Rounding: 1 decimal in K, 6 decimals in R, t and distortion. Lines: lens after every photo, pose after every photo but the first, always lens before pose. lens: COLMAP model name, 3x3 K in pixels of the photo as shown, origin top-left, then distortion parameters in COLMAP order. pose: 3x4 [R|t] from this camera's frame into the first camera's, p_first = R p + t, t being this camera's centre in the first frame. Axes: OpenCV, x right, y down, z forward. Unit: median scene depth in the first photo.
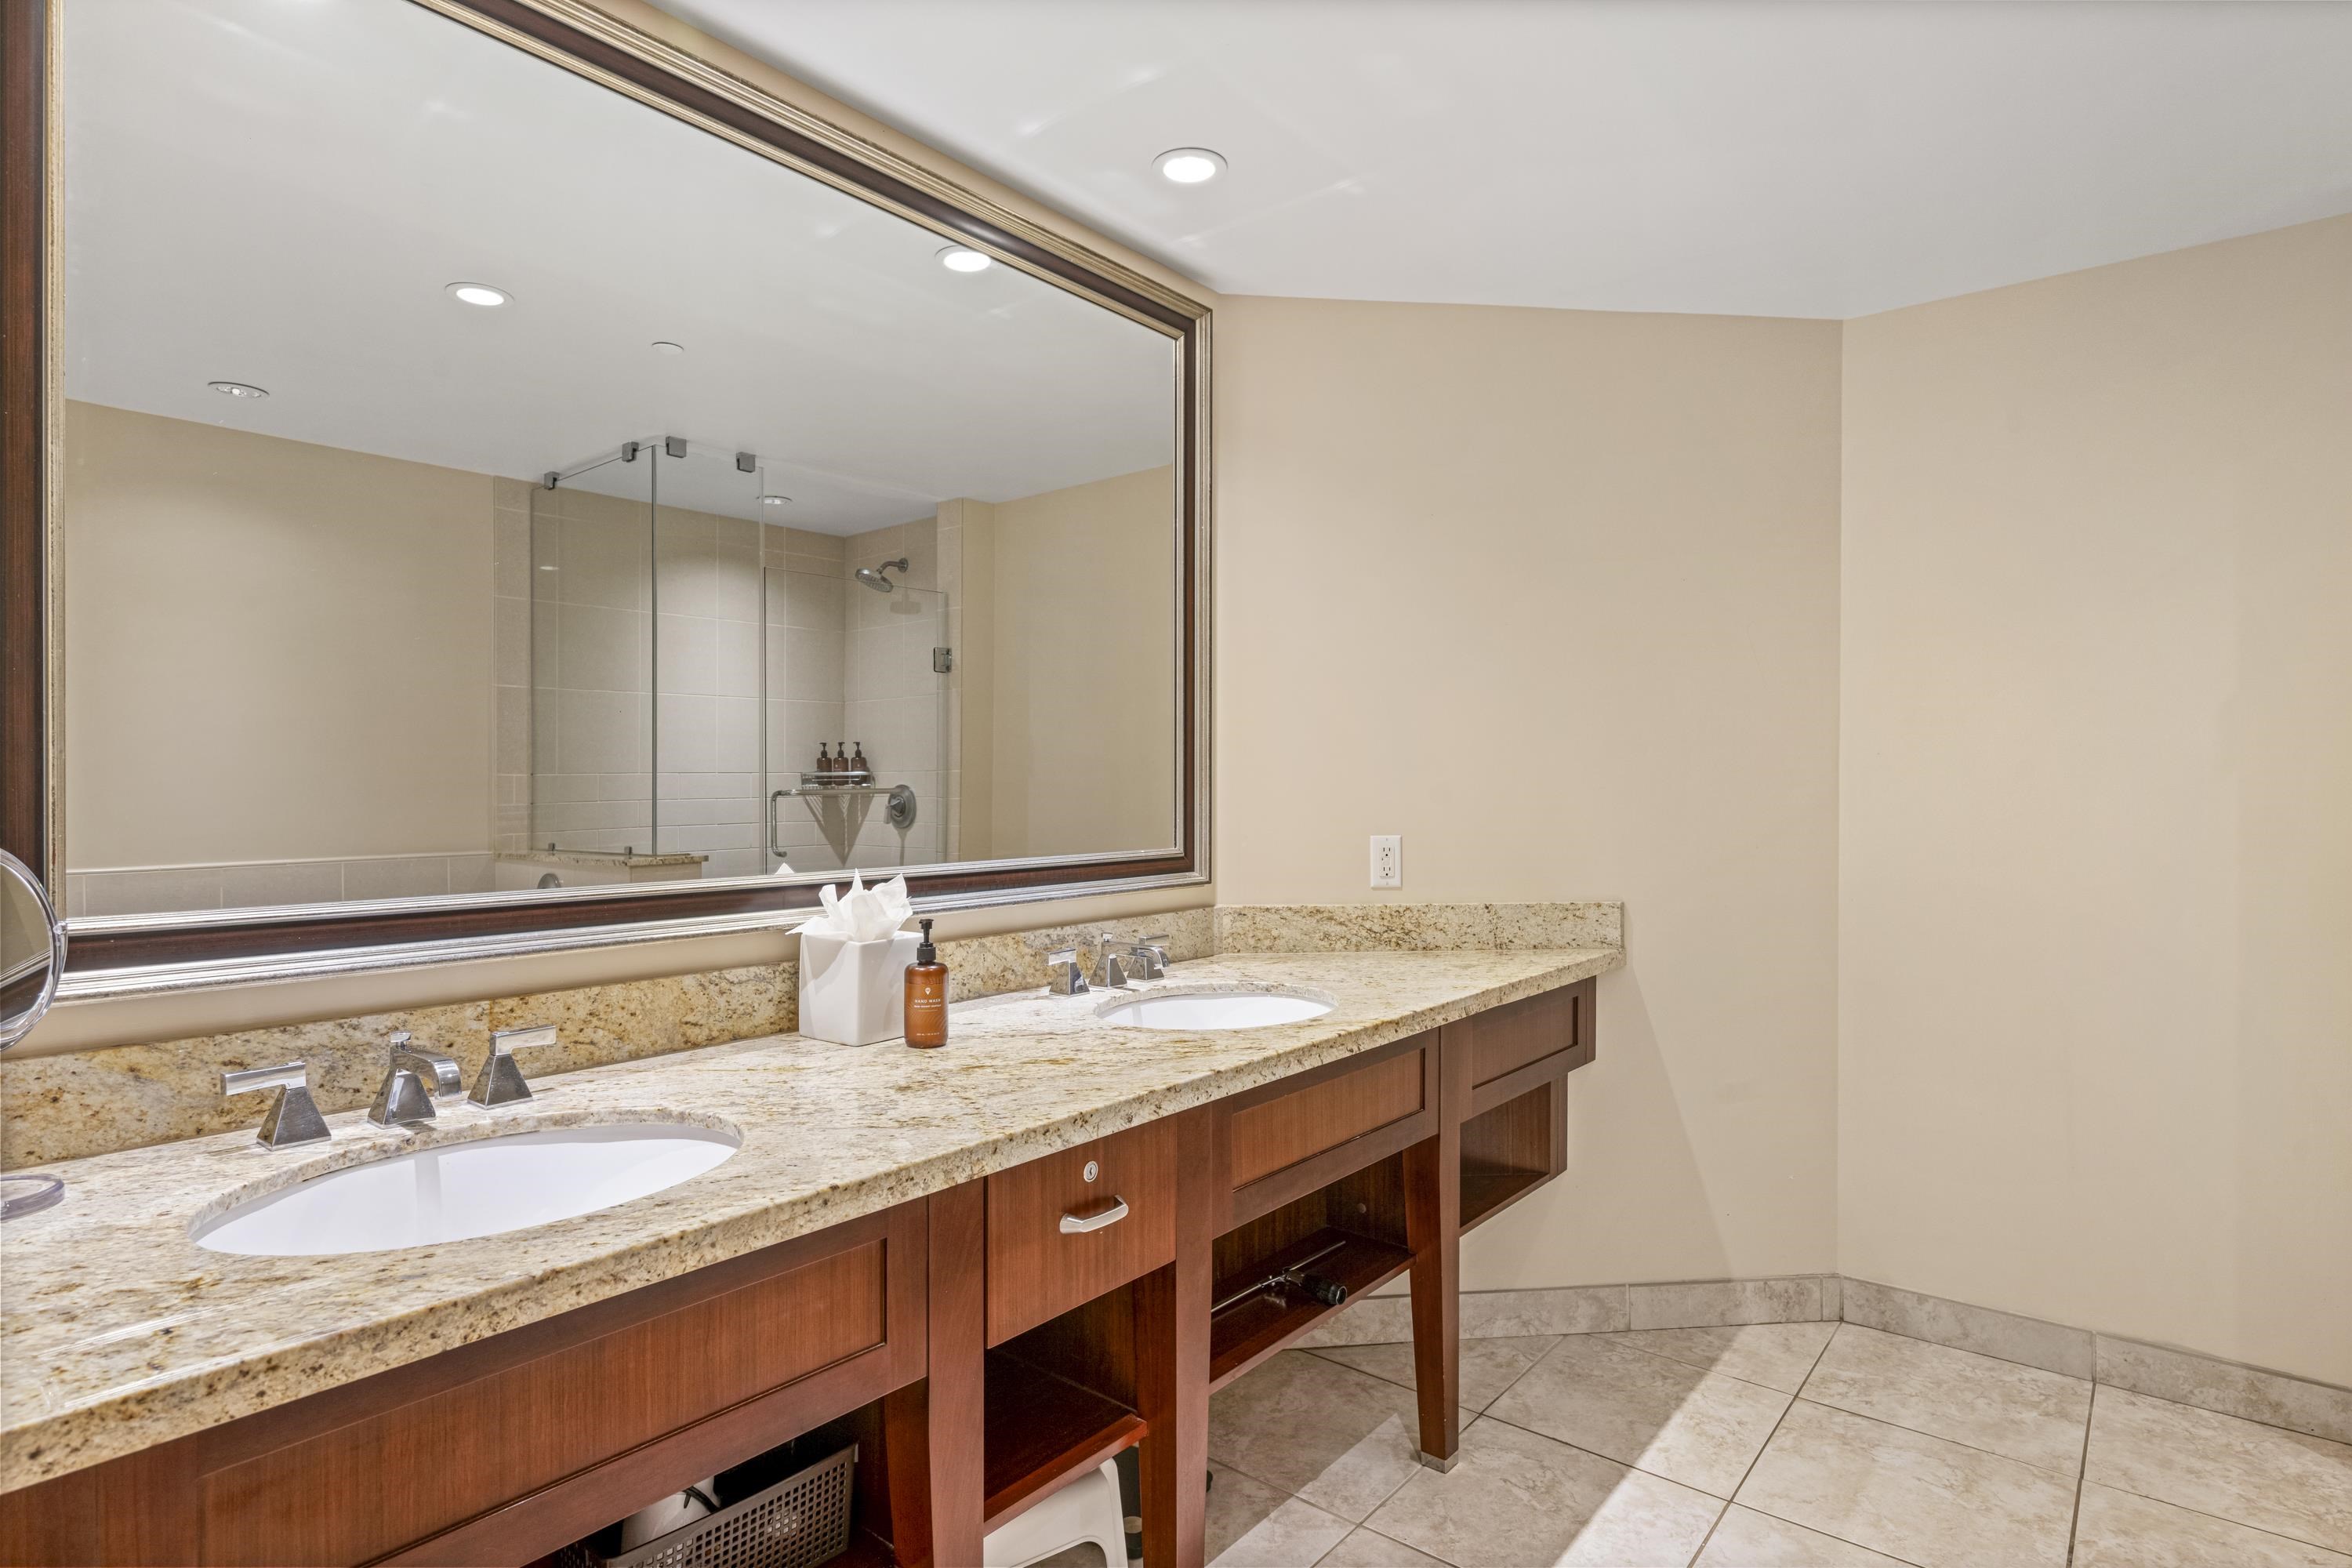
lens RADIAL K [[1212.1, 0, 1179.8], [0, 1212.1, 786.4], [0, 0, 1]] dist [0.000194, -0.000059]
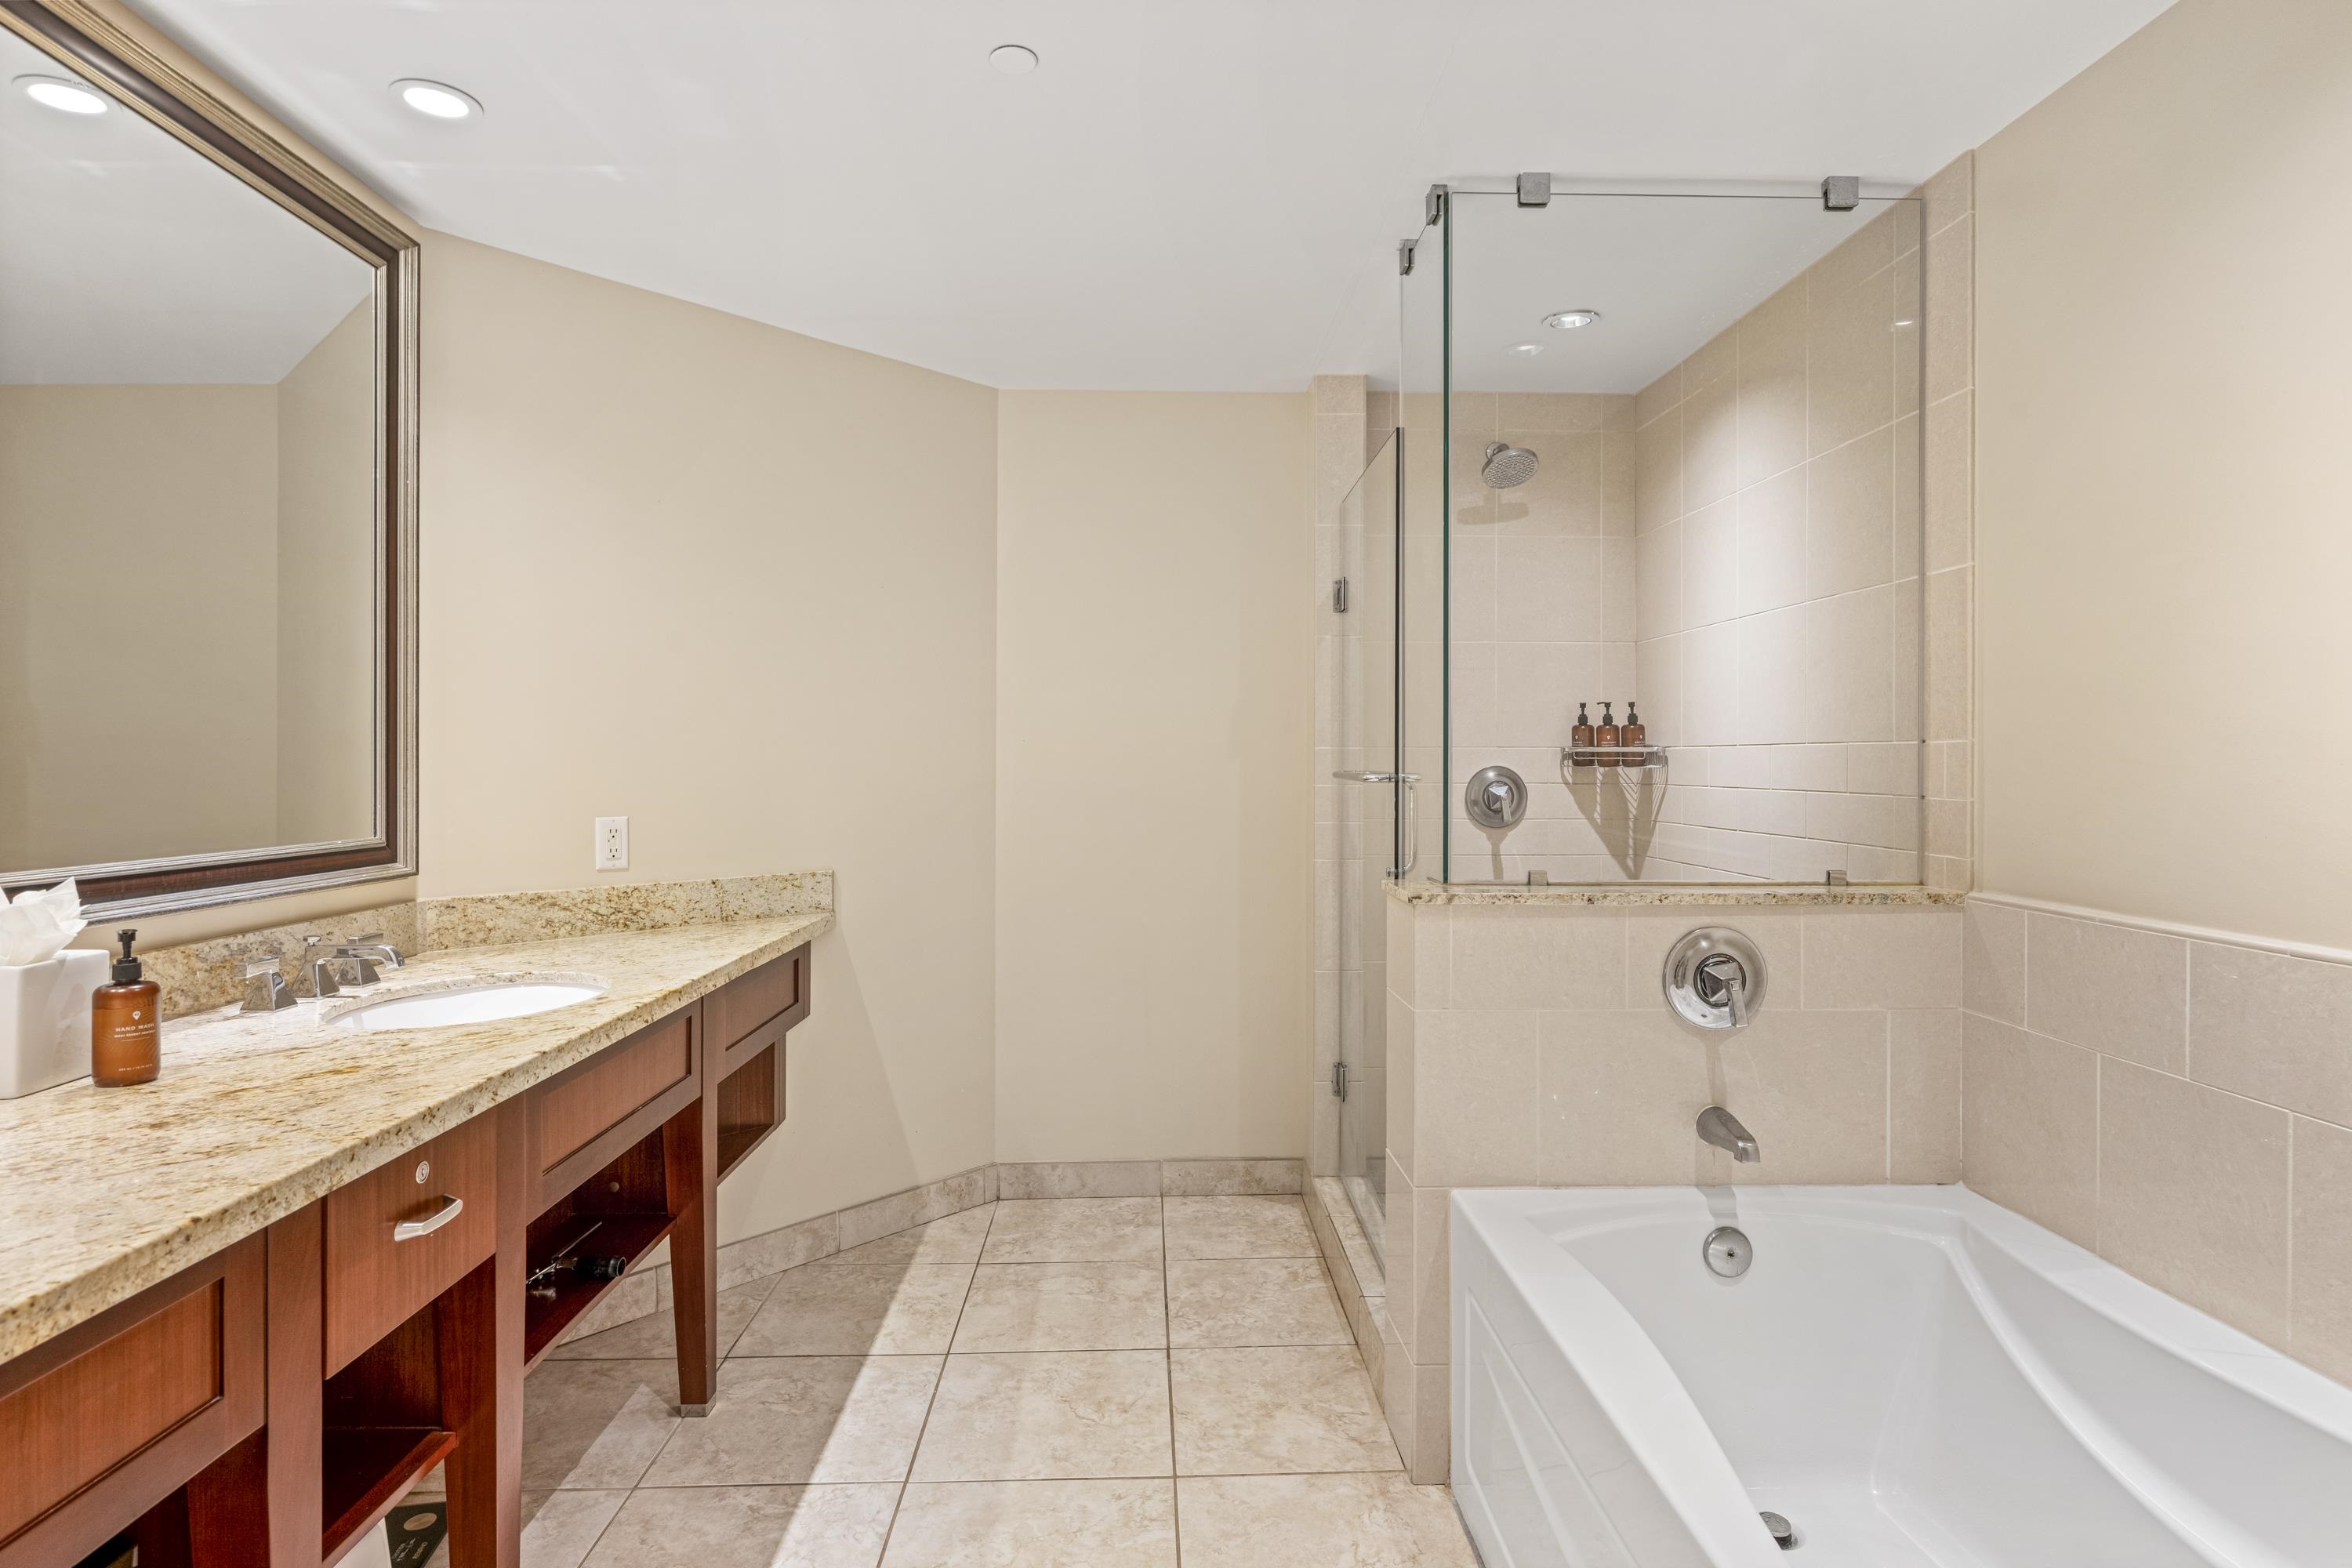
lens RADIAL K [[1212.1, 0, 1174.7], [0, 1212.1, 773.6], [0, 0, 1]] dist [0.000194, -0.000059]
pose [[0.756742, -0.005140, 0.653693, -0.164333], [0.002609, 0.999985, 0.004843, 0.001418], [-0.653708, -0.001959, 0.756744, -0.068881]]
